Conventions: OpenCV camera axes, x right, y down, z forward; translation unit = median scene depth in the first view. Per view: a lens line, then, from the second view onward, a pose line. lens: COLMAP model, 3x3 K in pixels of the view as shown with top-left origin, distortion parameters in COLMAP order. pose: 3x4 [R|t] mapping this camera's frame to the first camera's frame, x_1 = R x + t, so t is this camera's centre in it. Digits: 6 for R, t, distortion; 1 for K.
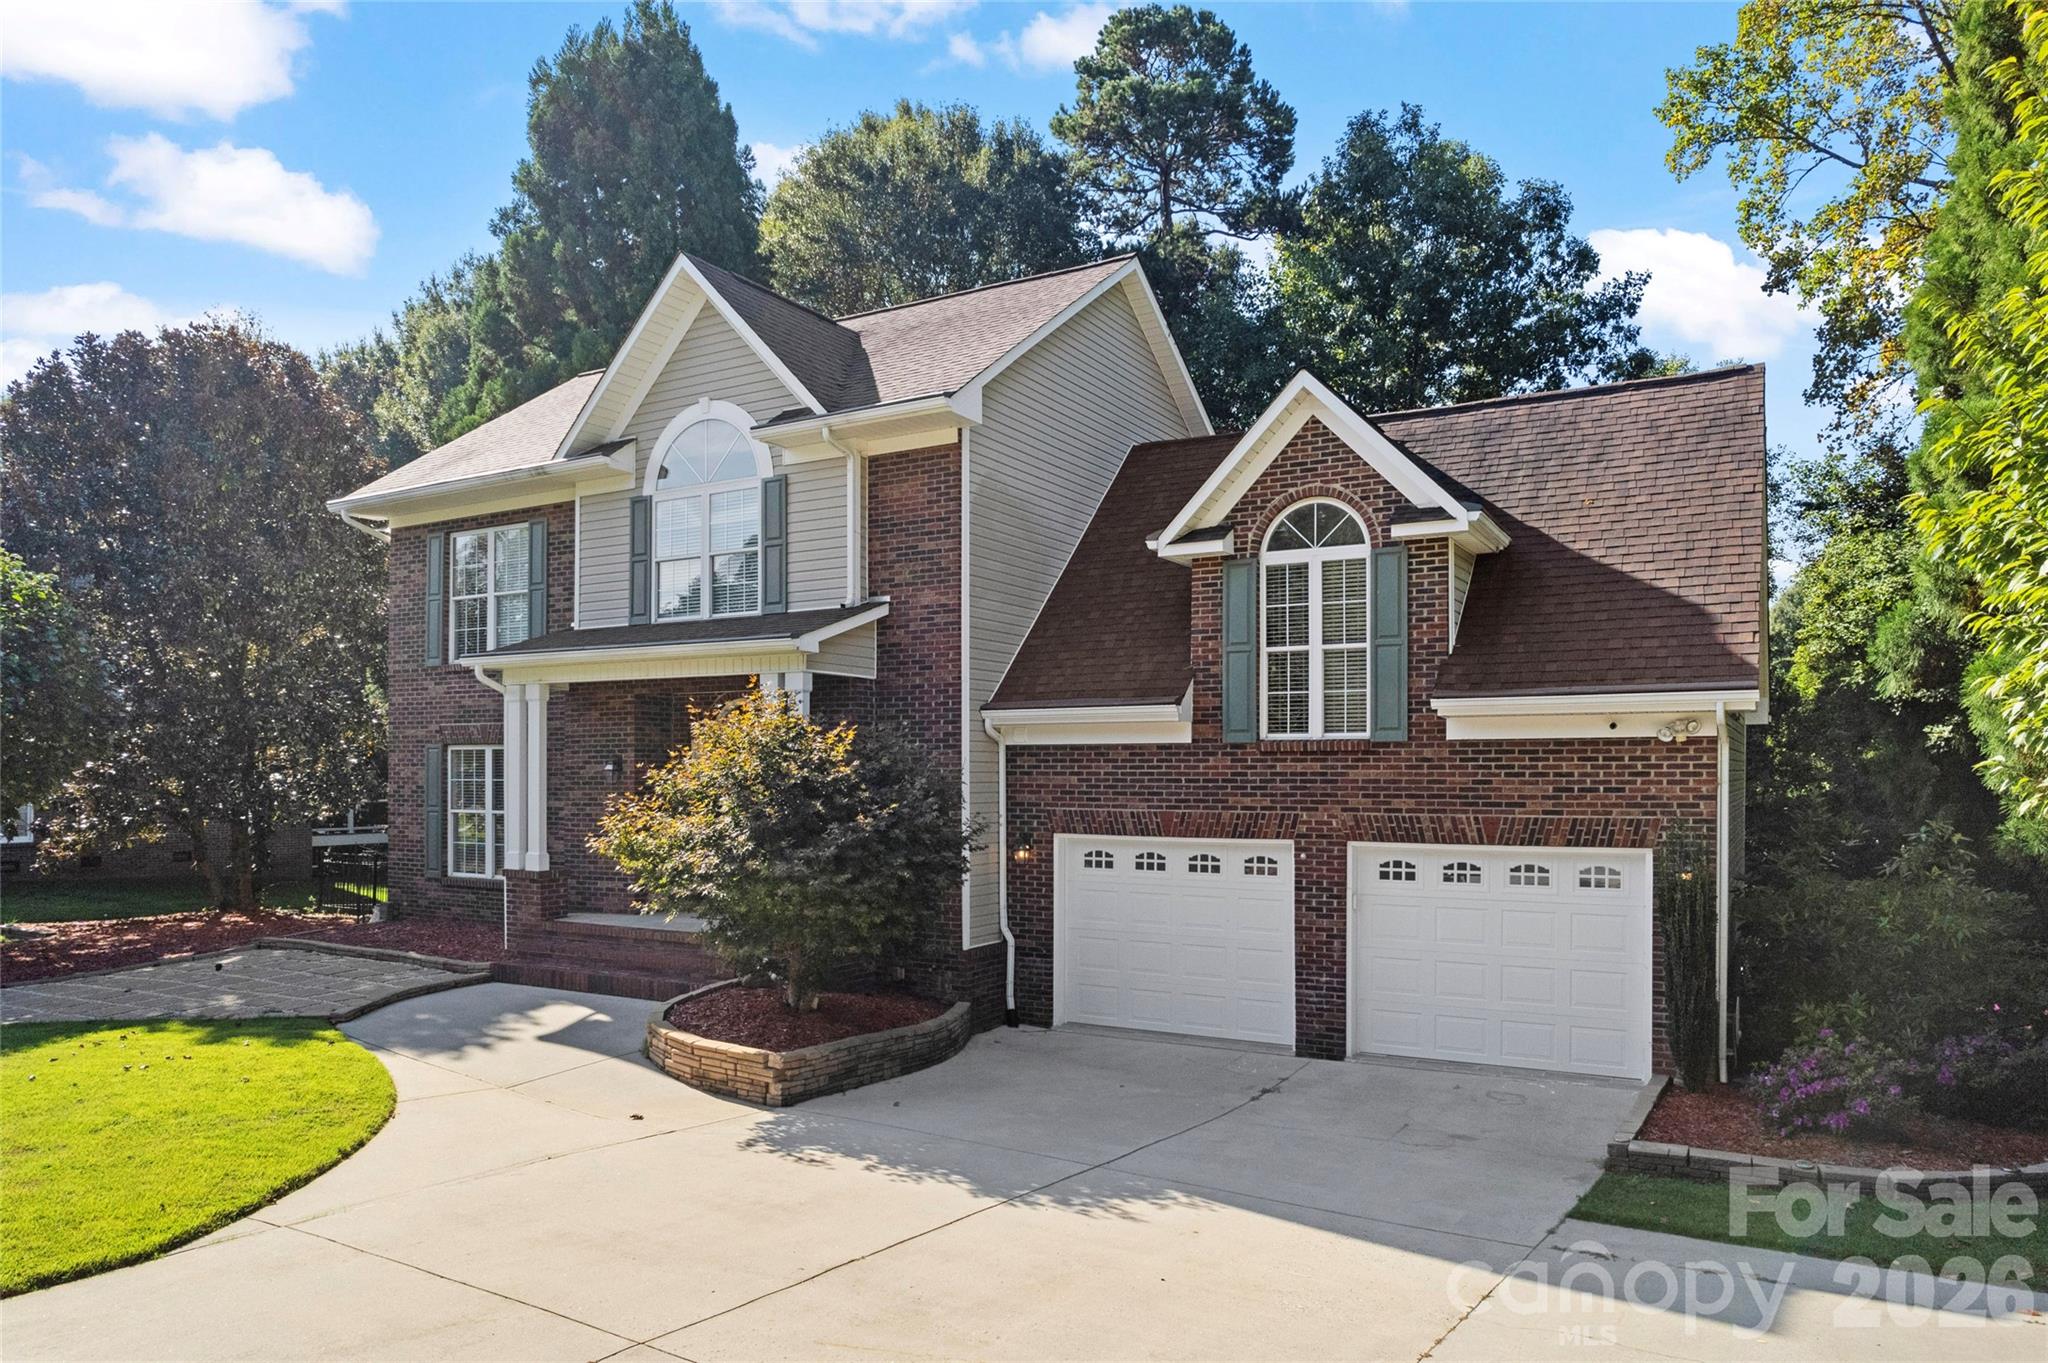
lens RADIAL K [[1297.0, 0, 1030.0], [0, 1297.0, 673.5], [0, 0, 1]] dist [-0.018205, 0.005115]
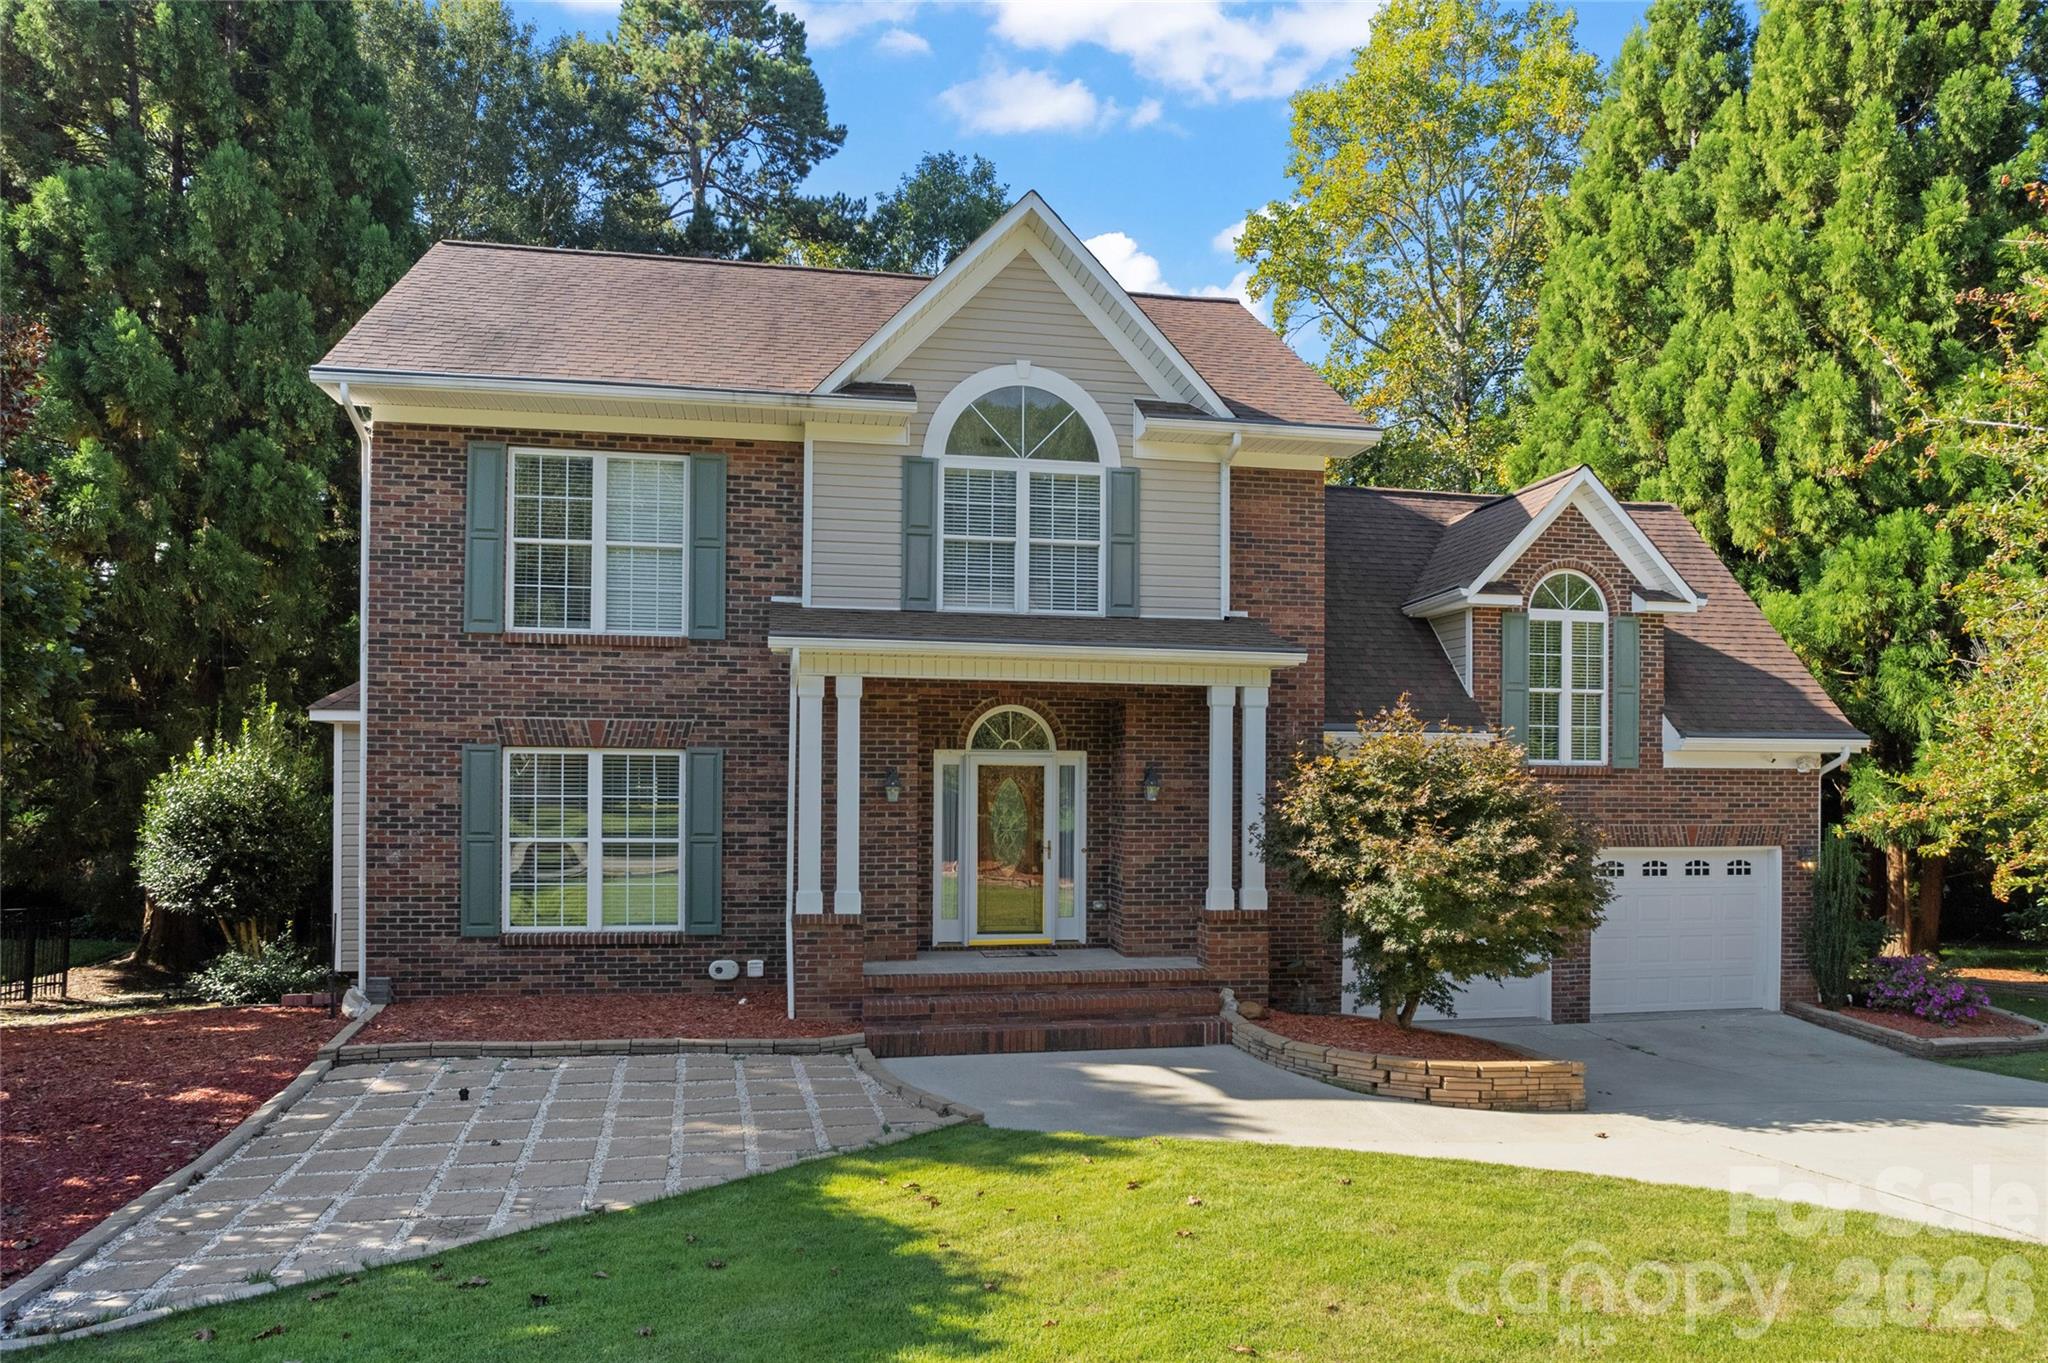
lens RADIAL K [[1297.0, 0, 1029.7], [0, 1297.0, 691.6], [0, 0, 1]] dist [-0.018205, 0.005115]
pose [[0.762688, 0.050561, 0.644788, -0.962157], [-0.057759, 0.998281, -0.009959, 0.022458], [-0.644183, -0.029647, 0.764297, 0.387883]]
